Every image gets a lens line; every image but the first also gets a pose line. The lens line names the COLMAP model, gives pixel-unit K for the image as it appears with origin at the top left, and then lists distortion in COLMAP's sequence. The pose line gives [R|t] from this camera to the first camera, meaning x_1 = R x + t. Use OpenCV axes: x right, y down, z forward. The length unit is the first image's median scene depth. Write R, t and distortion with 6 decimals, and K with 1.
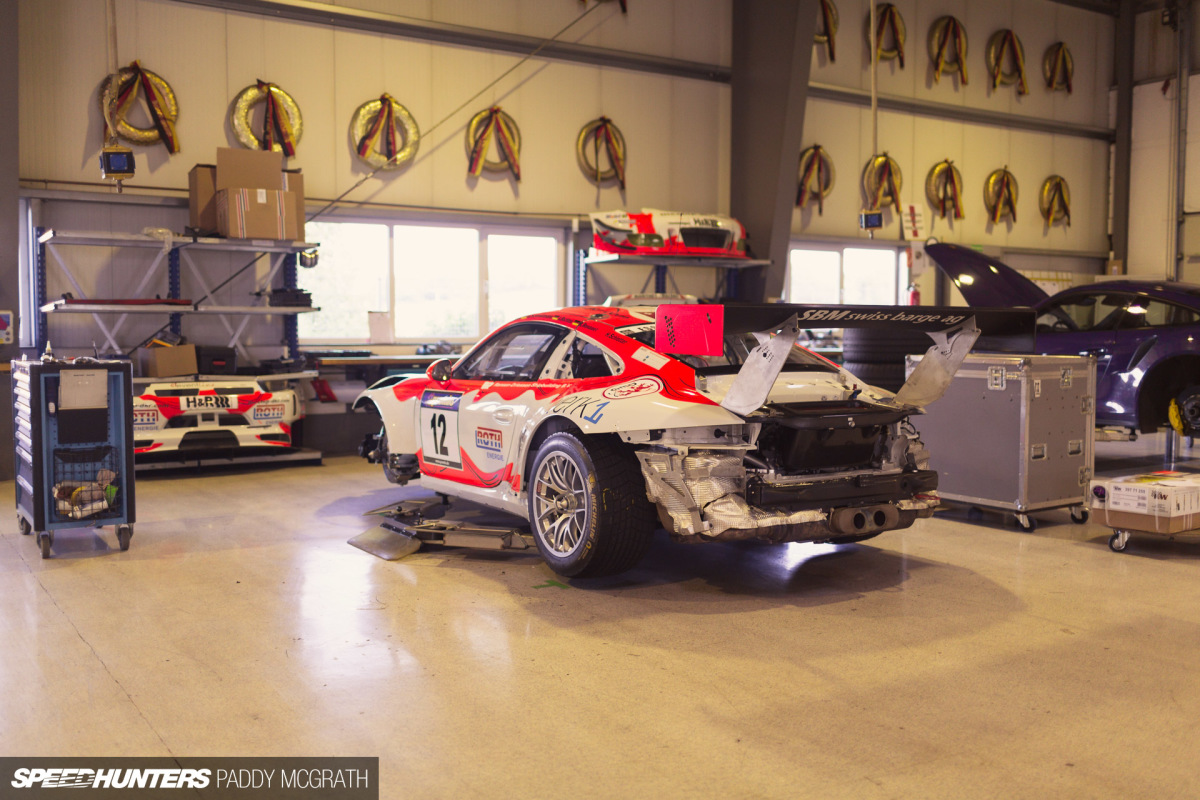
lens RADIAL K [[1160.7, 0, 605.0], [0, 1160.7, 401.5], [0, 0, 1]] dist [0.003482, 0.007258]
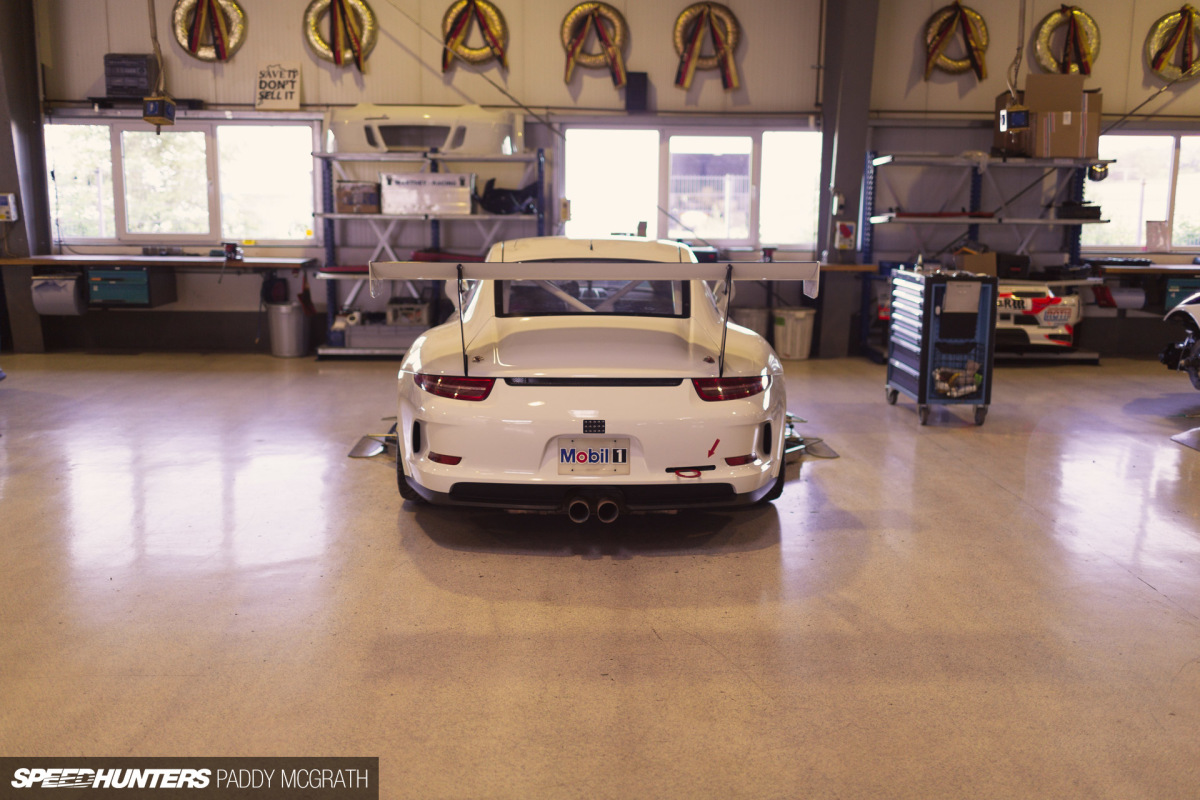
lens RADIAL K [[1160.7, 0, 605.0], [0, 1160.7, 401.5], [0, 0, 1]] dist [0.003482, 0.007258]
pose [[0.847810, 0.096289, -0.521484, -0.062446], [-0.043797, 0.992731, 0.112099, -0.013366], [0.528488, -0.072199, 0.845865, -0.175955]]
